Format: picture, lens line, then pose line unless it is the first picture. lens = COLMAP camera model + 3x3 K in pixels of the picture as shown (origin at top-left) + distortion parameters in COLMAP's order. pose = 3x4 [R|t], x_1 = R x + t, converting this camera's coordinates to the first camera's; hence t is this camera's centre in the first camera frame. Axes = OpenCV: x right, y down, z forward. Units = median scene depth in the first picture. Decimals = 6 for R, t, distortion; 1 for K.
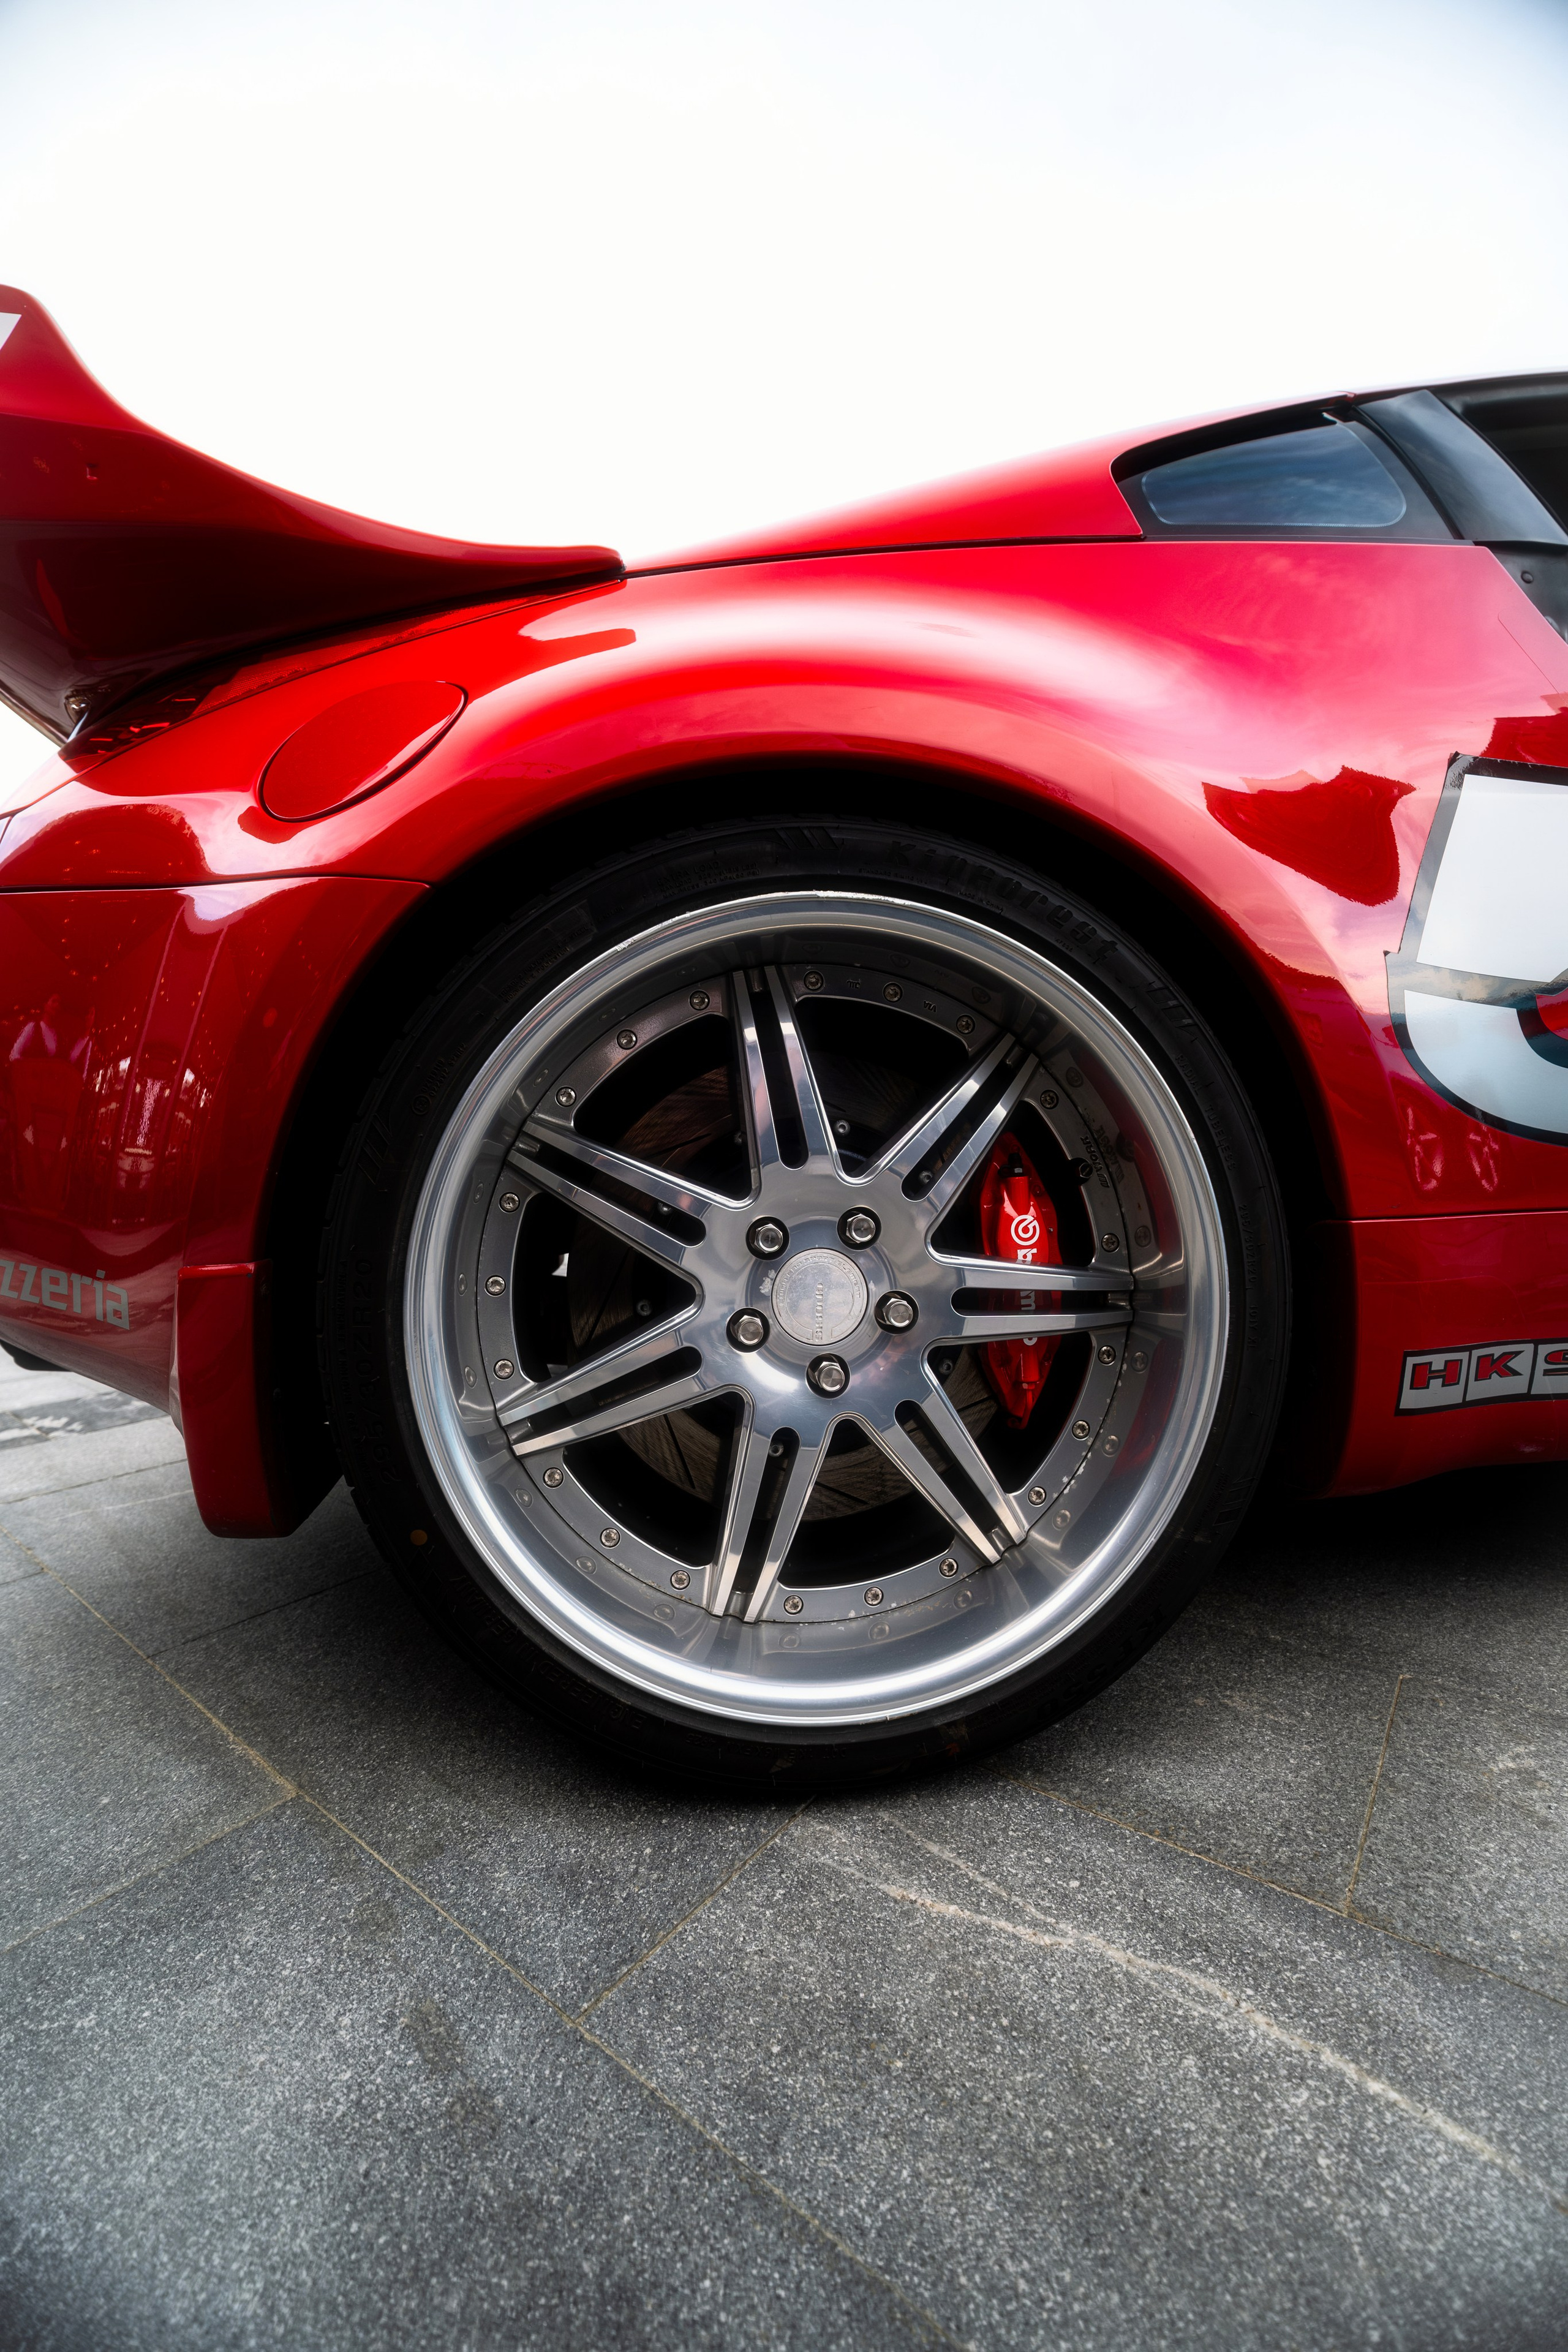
lens RADIAL K [[990.1, 0, 764.6], [0, 990.1, 1178.1], [0, 0, 1]] dist [-0.024444, 0.005644]
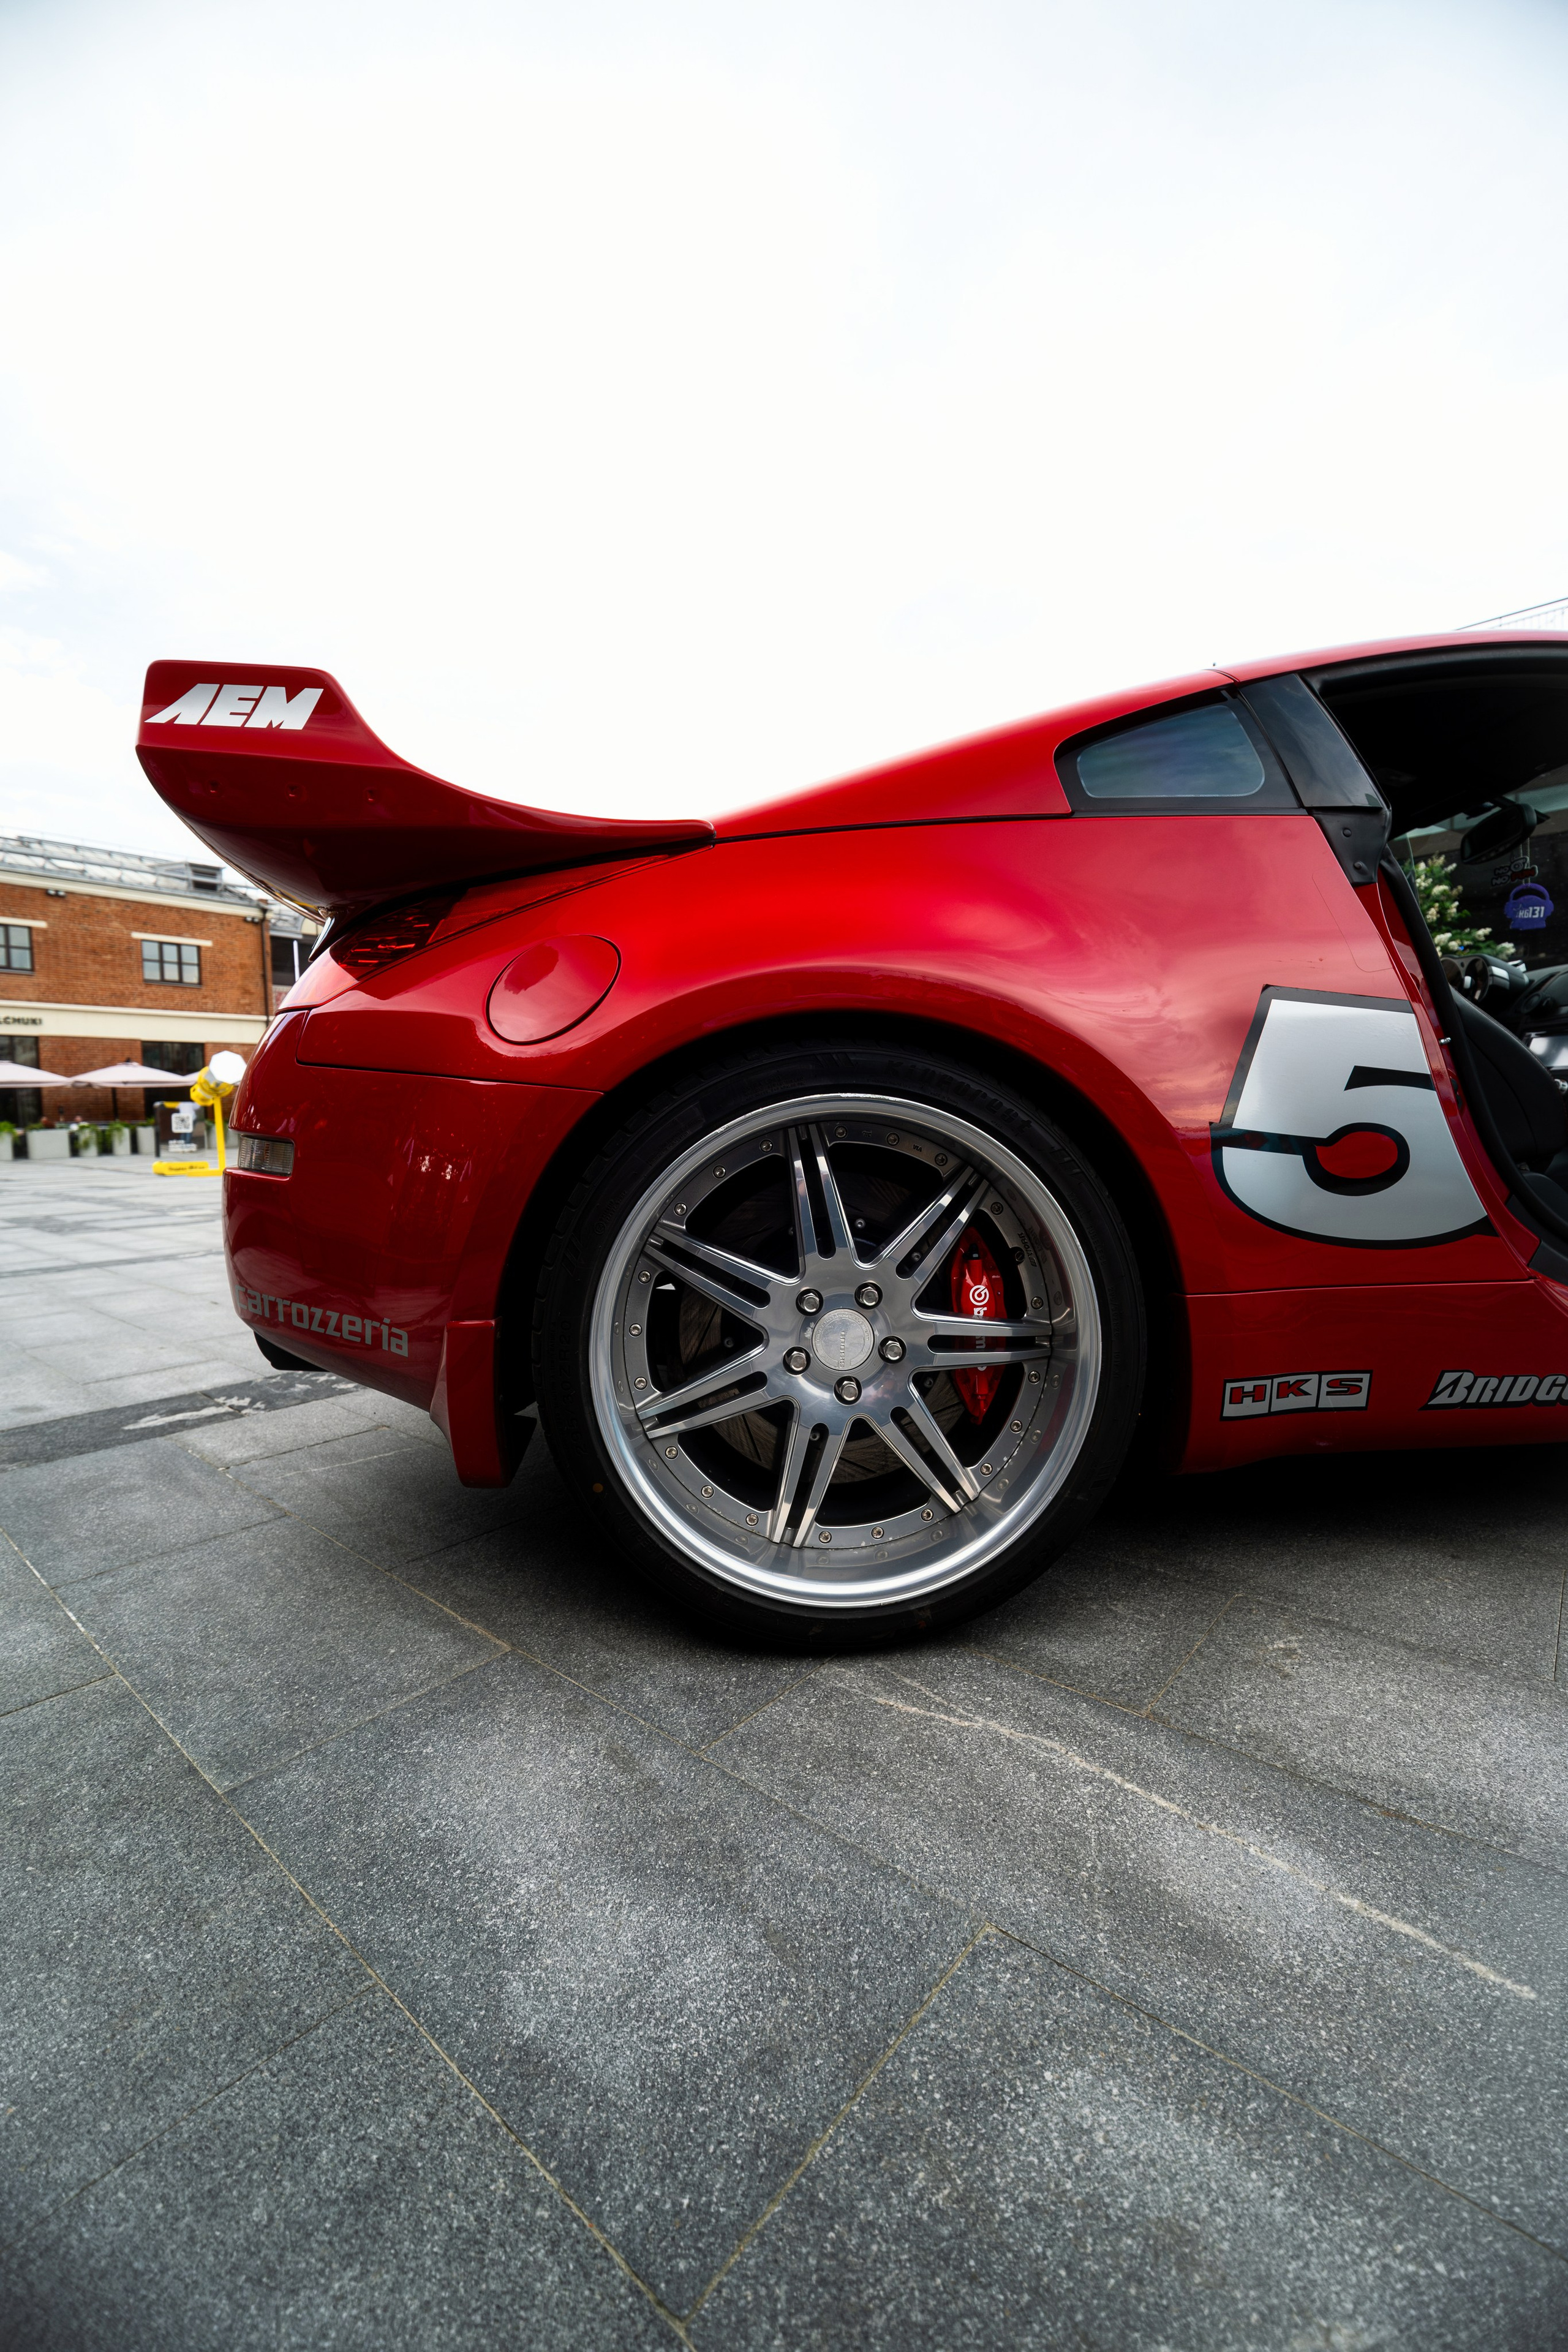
lens RADIAL K [[950.3, 0, 784.0], [0, 950.3, 1176.0], [0, 0, 1]] dist [-0.021847, 0.004768]
pose [[0.999431, 0.005437, -0.033290, 0.011681], [-0.005066, 0.999924, 0.011201, -0.154801], [0.033349, -0.011026, 0.999383, -0.497638]]
